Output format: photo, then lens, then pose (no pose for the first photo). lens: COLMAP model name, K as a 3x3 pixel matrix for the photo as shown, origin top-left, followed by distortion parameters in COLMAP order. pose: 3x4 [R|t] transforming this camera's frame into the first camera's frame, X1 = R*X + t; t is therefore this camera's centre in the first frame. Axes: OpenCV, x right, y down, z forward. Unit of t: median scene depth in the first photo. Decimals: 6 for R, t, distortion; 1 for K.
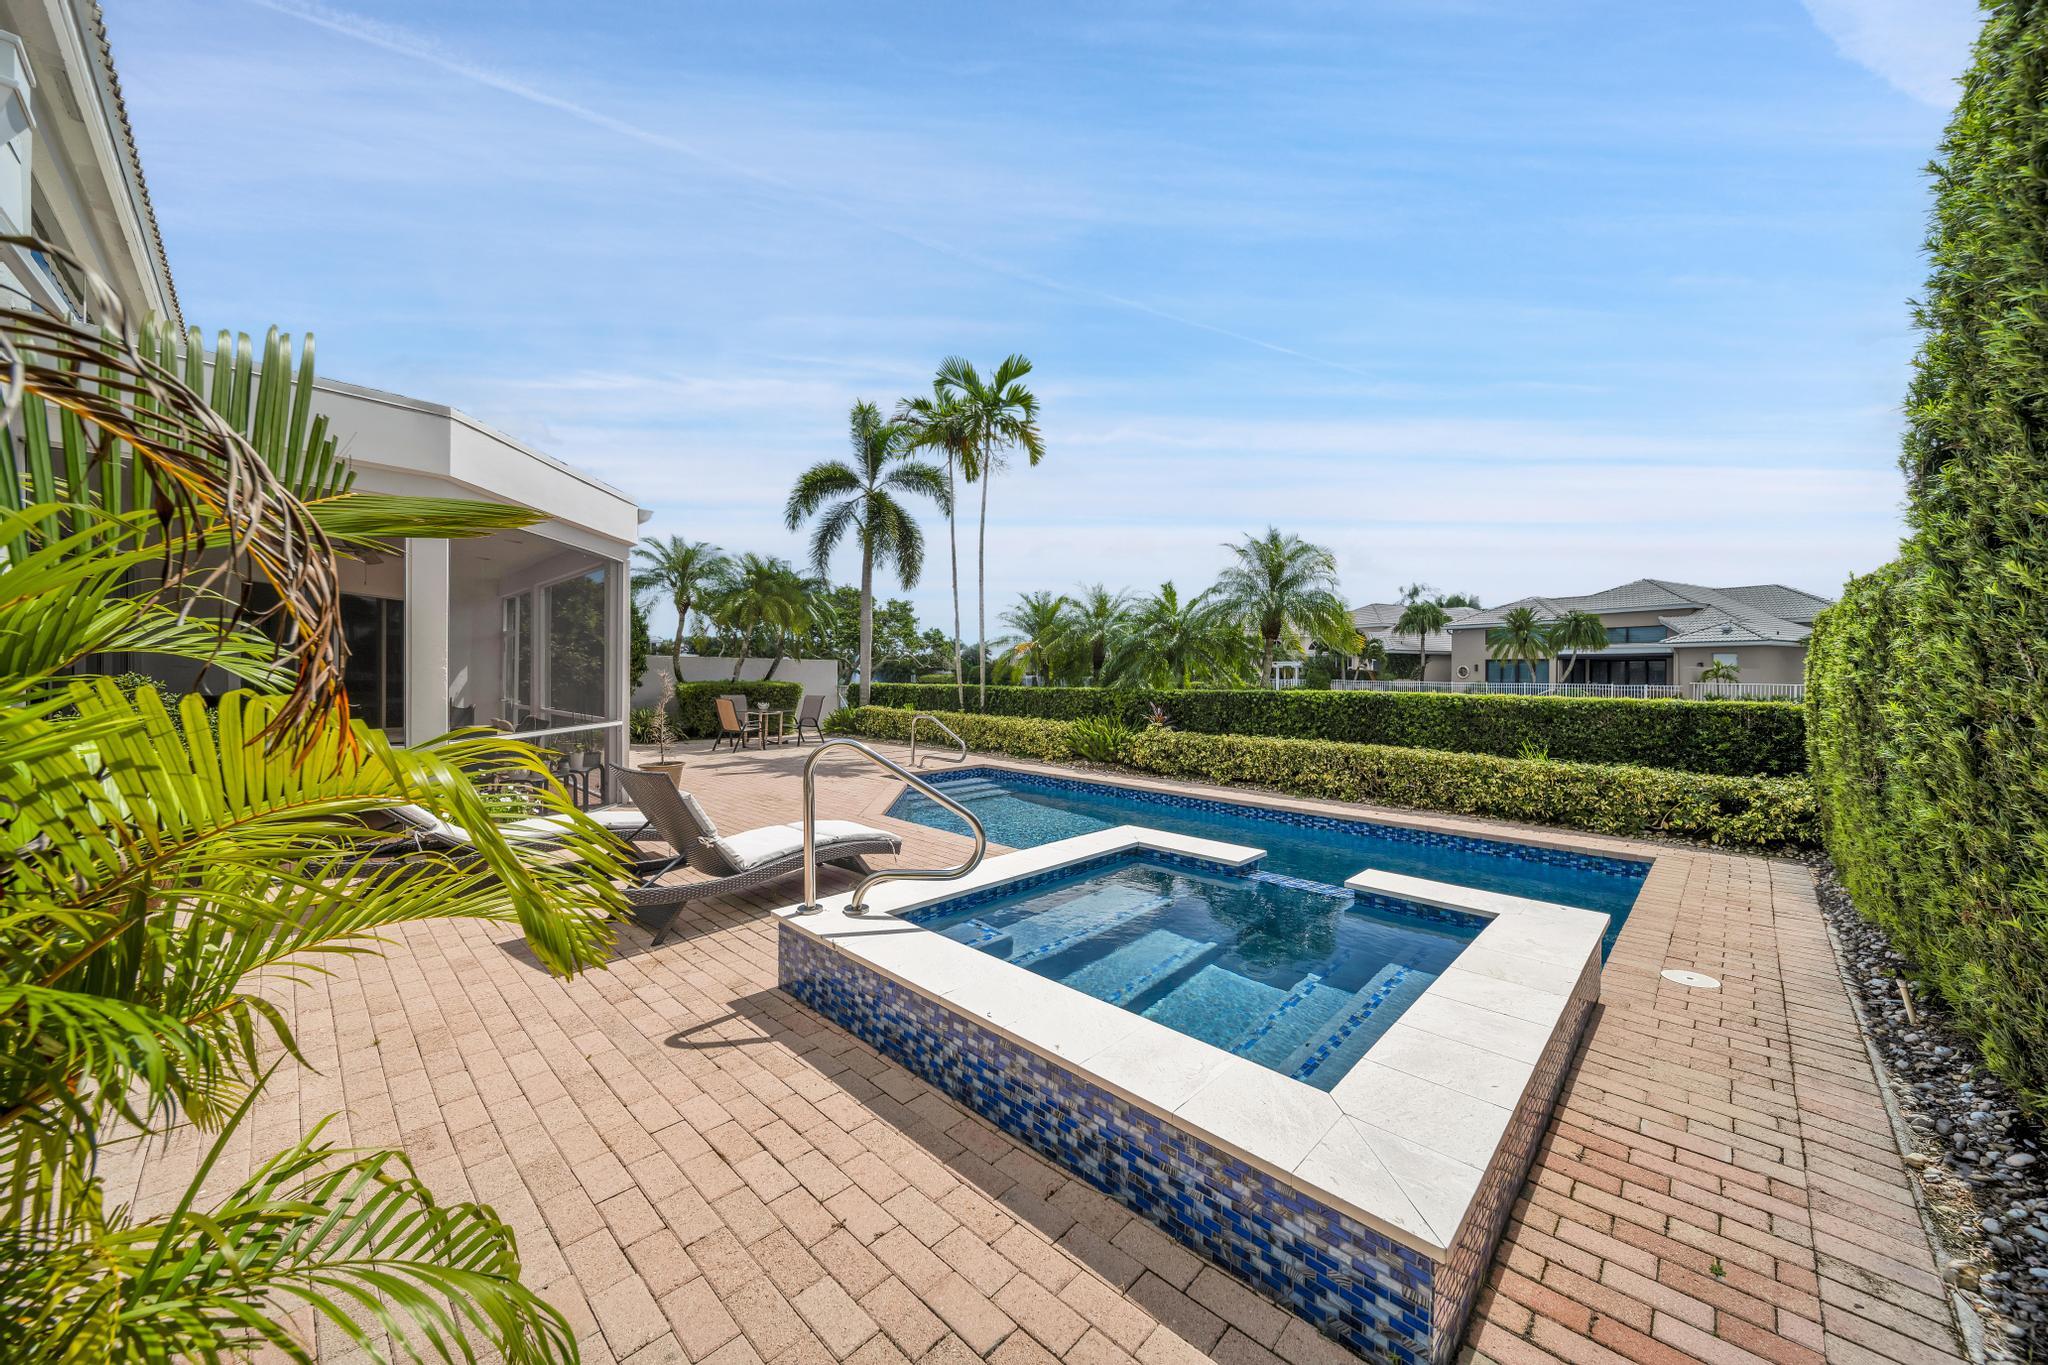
lens RADIAL K [[719.2, 0, 1026.3], [0, 719.2, 677.1], [0, 0, 1]] dist [0.001558, -0.002051]
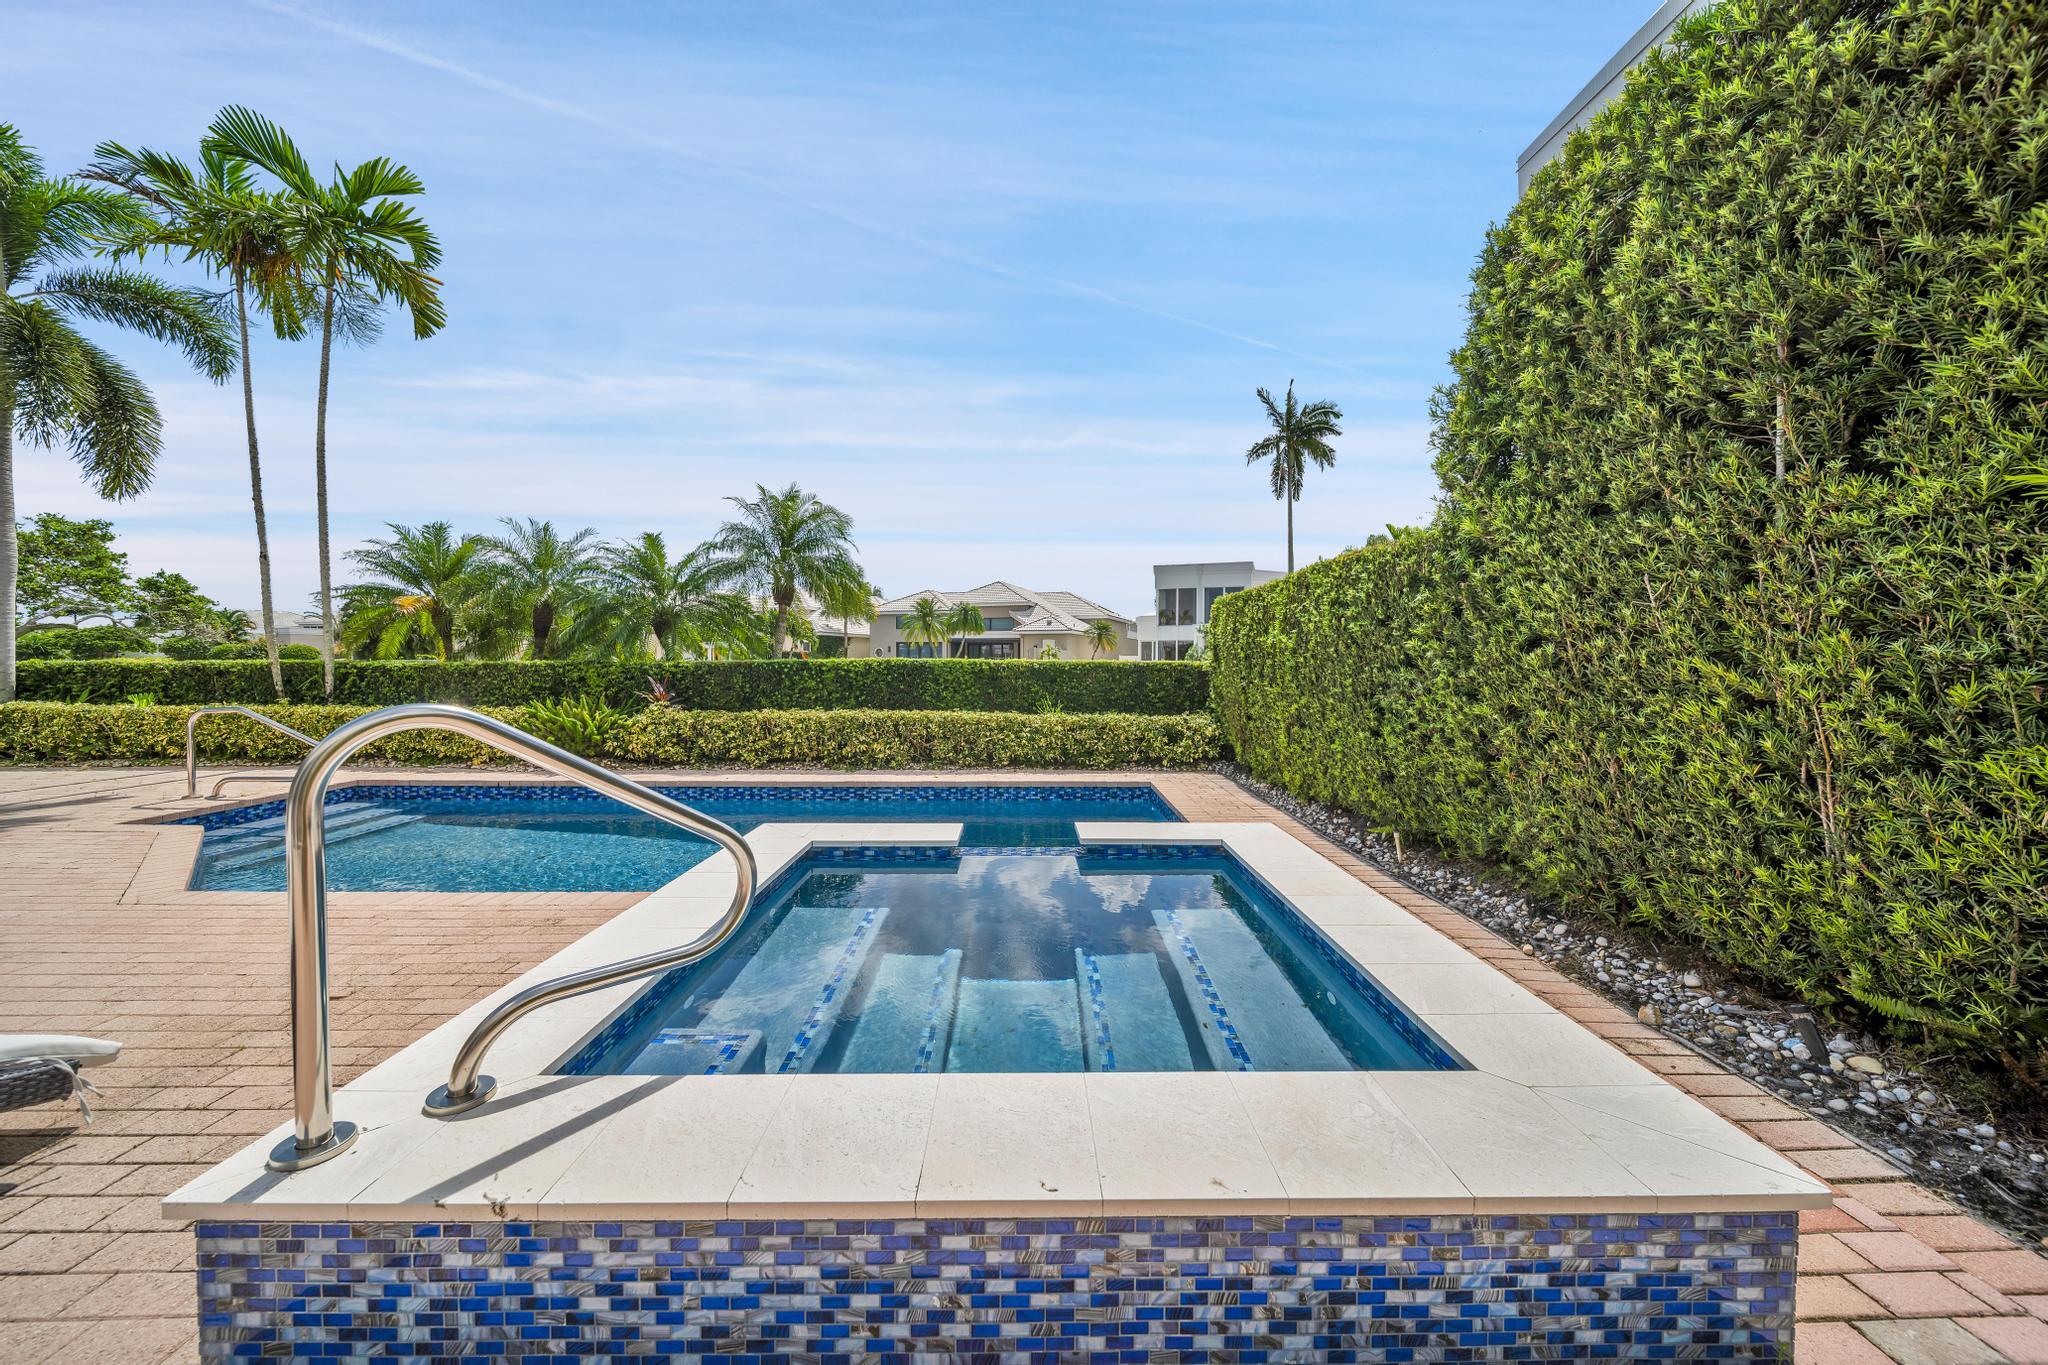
lens RADIAL K [[718.8, 0, 1030.2], [0, 718.8, 675.7], [0, 0, 1]] dist [0.000782, -0.002088]
pose [[0.707745, -0.020035, 0.706183, -0.103444], [0.005816, 0.999729, 0.022534, 0.021241], [-0.706444, -0.011841, 0.707670, 0.158311]]
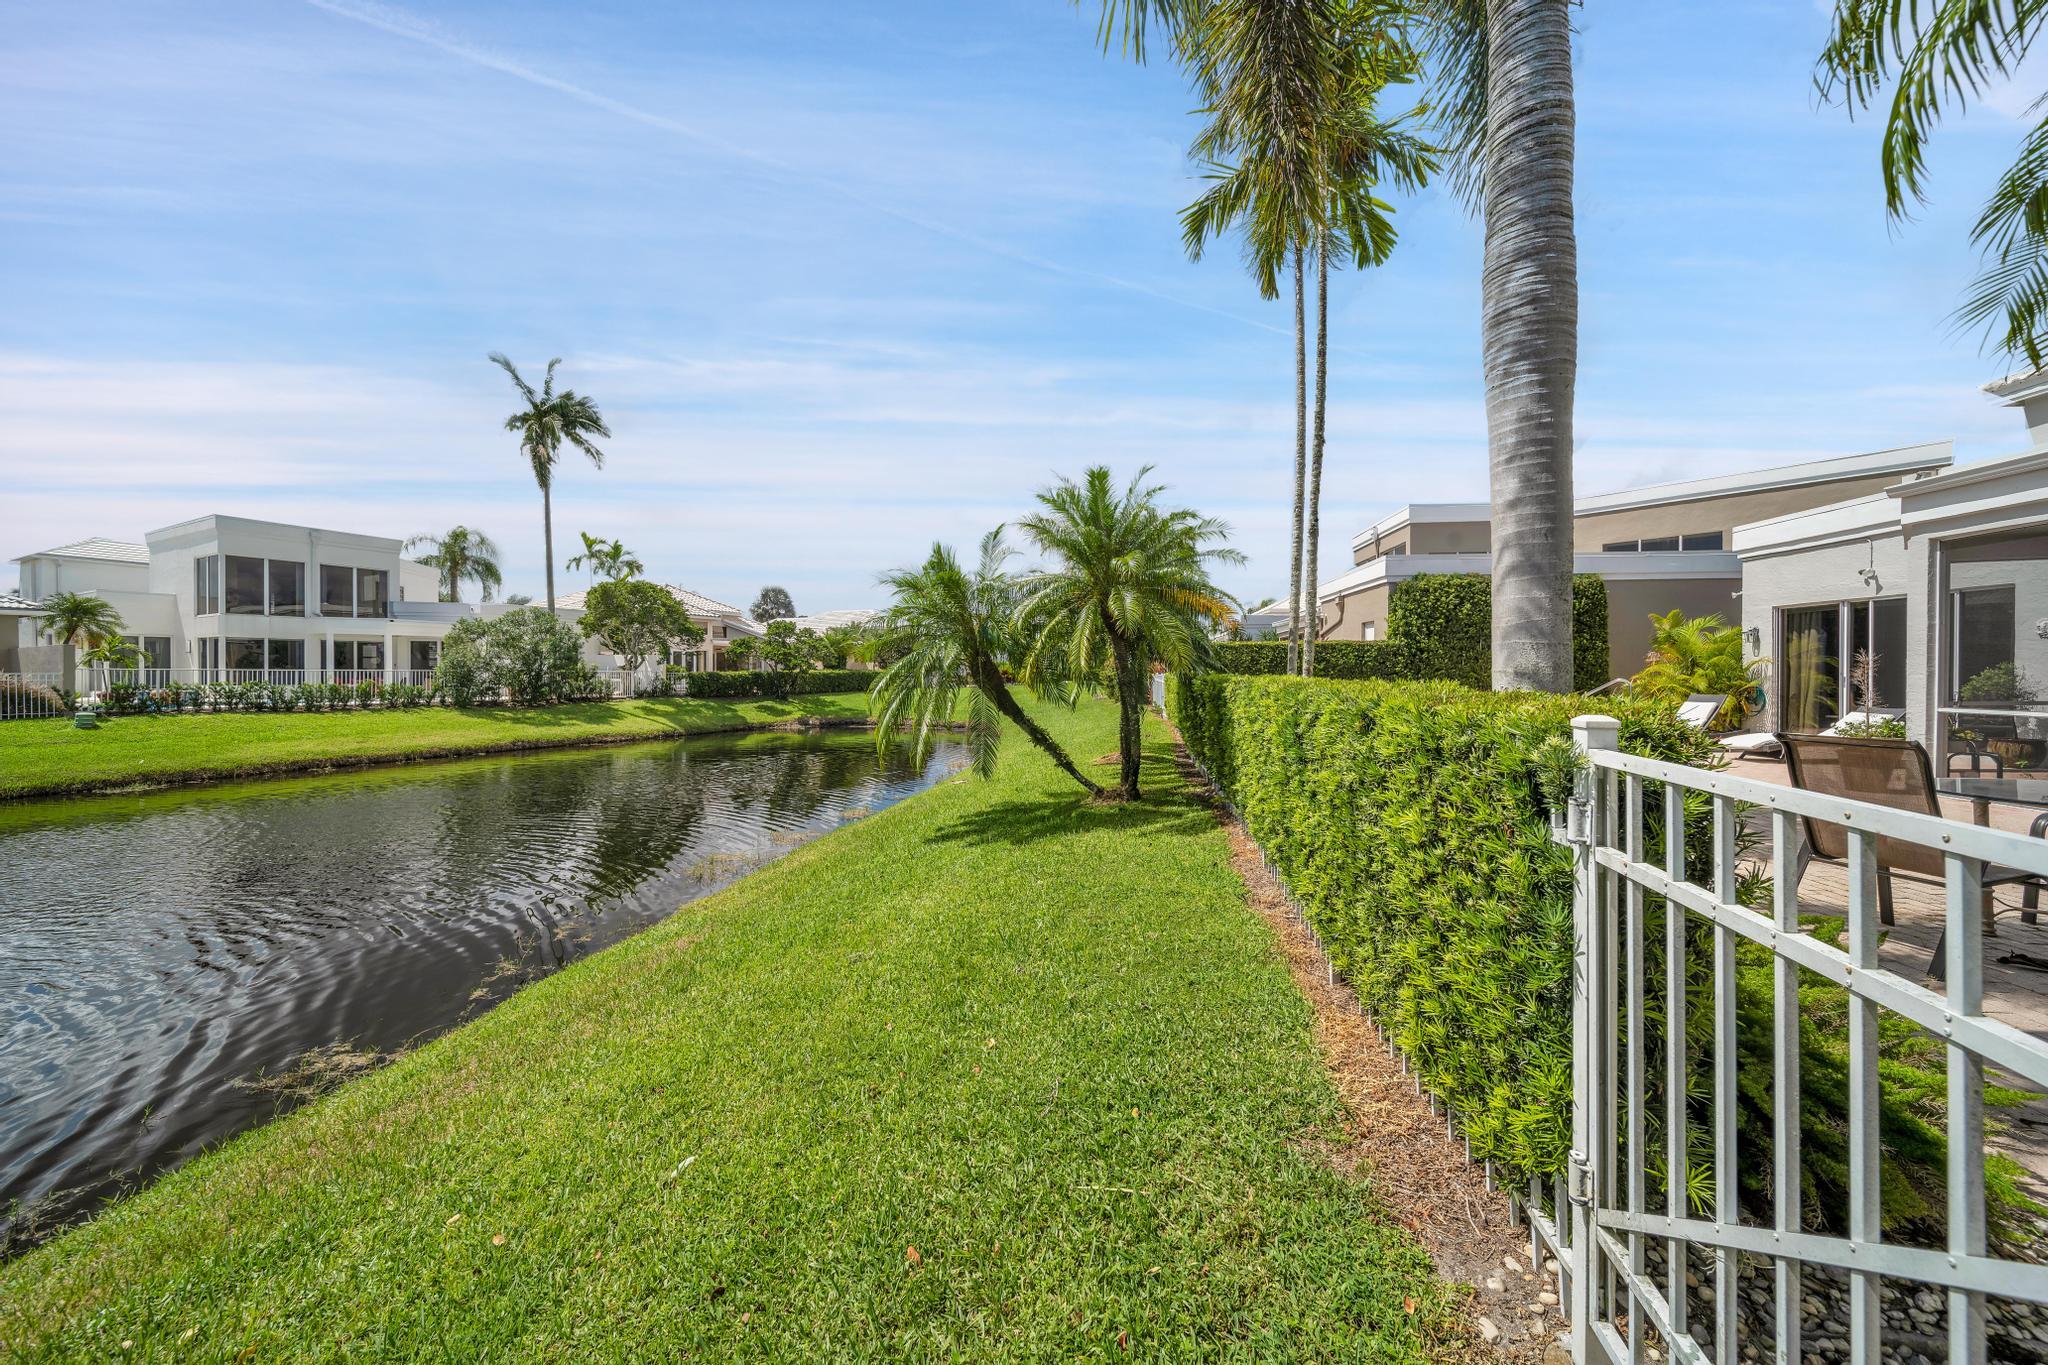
lens RADIAL K [[719.2, 0, 1026.3], [0, 719.2, 677.1], [0, 0, 1]] dist [0.001558, -0.002051]
pose [[-0.607337, -0.013754, 0.794325, -0.498439], [-0.001991, 0.999873, 0.015791, 0.006691], [-0.794442, 0.008009, -0.607288, 2.119410]]
